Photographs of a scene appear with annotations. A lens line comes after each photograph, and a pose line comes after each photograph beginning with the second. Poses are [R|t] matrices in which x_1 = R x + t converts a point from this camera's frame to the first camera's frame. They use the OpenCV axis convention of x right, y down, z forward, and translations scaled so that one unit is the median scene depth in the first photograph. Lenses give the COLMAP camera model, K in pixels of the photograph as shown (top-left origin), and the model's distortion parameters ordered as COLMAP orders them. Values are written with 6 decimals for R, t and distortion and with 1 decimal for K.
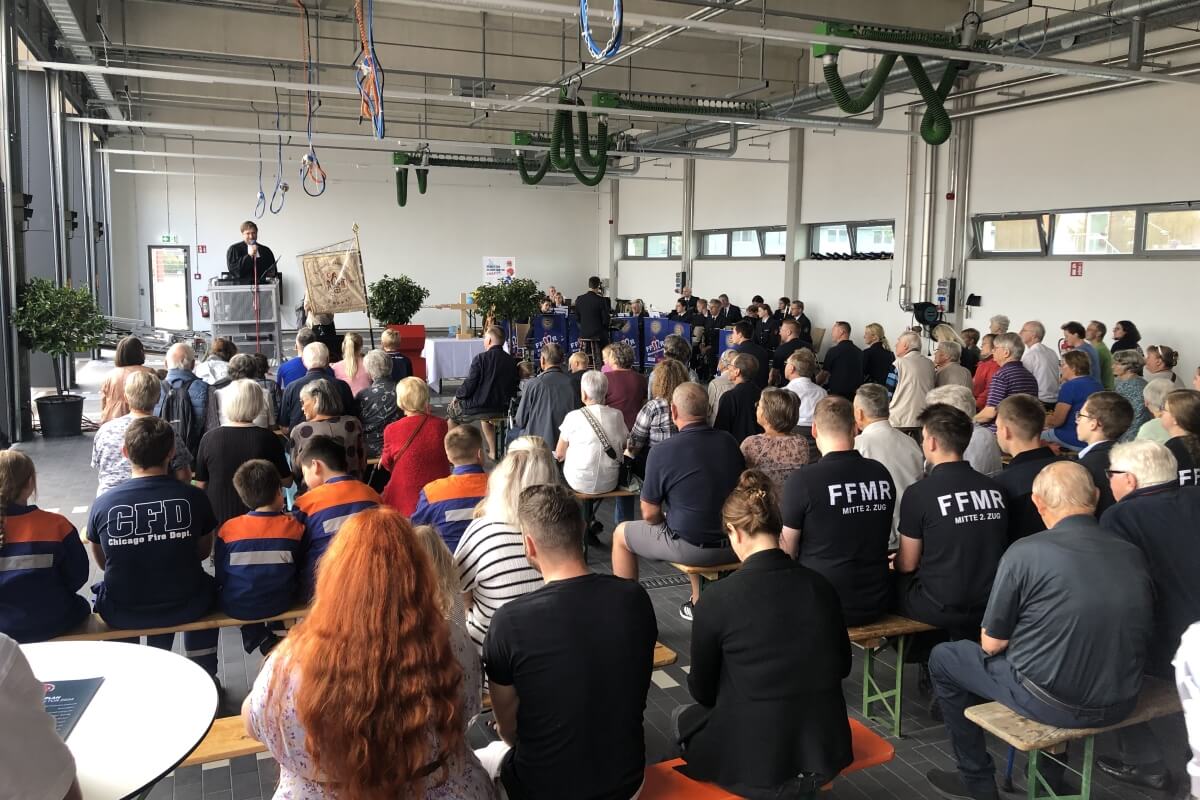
lens RADIAL K [[1012.7, 0, 600.0], [0, 1012.7, 400.0], [0, 0, 1]] dist [0.277893, 0.000039]
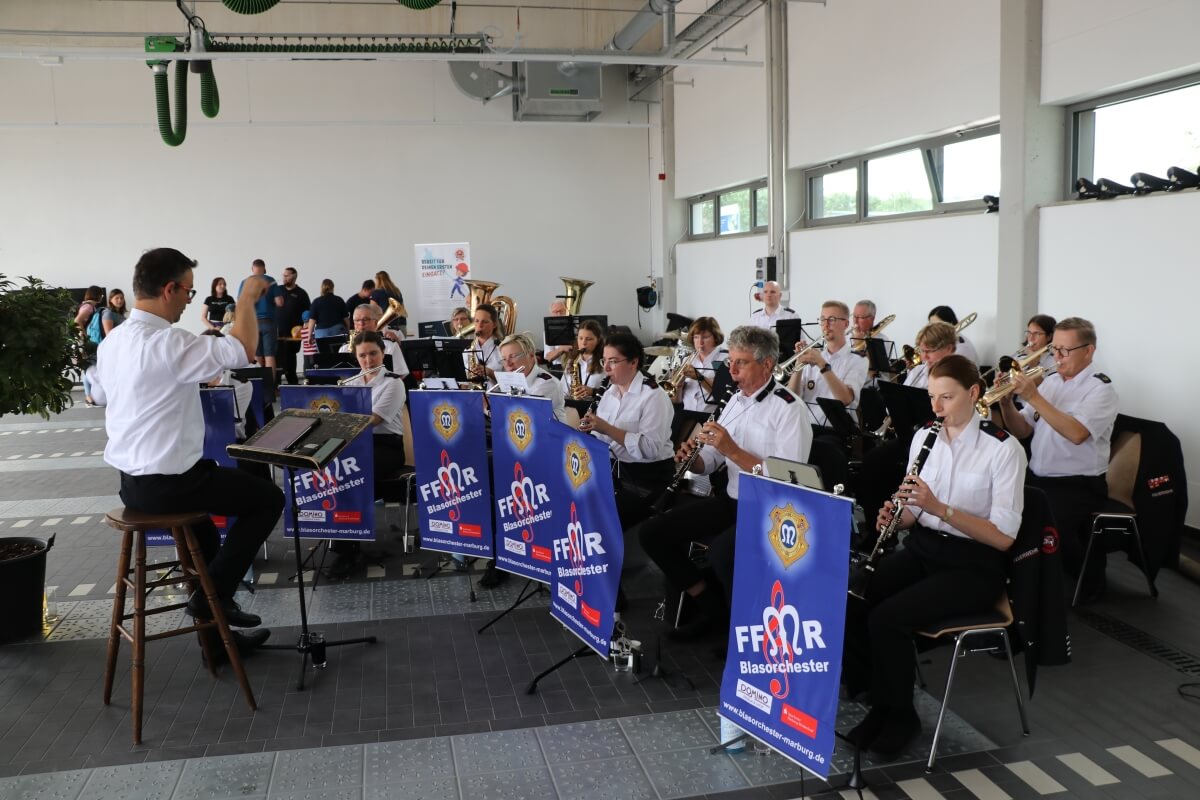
lens RADIAL K [[1029.6, 0, 600.0], [0, 1029.6, 400.0], [0, 0, 1]] dist [-0.190417, 0.227731]
pose [[0.983748, -0.005118, -0.179479, 0.088952], [0.003071, 0.999927, -0.011684, -0.055692], [0.179526, 0.010943, 0.983692, 0.533086]]
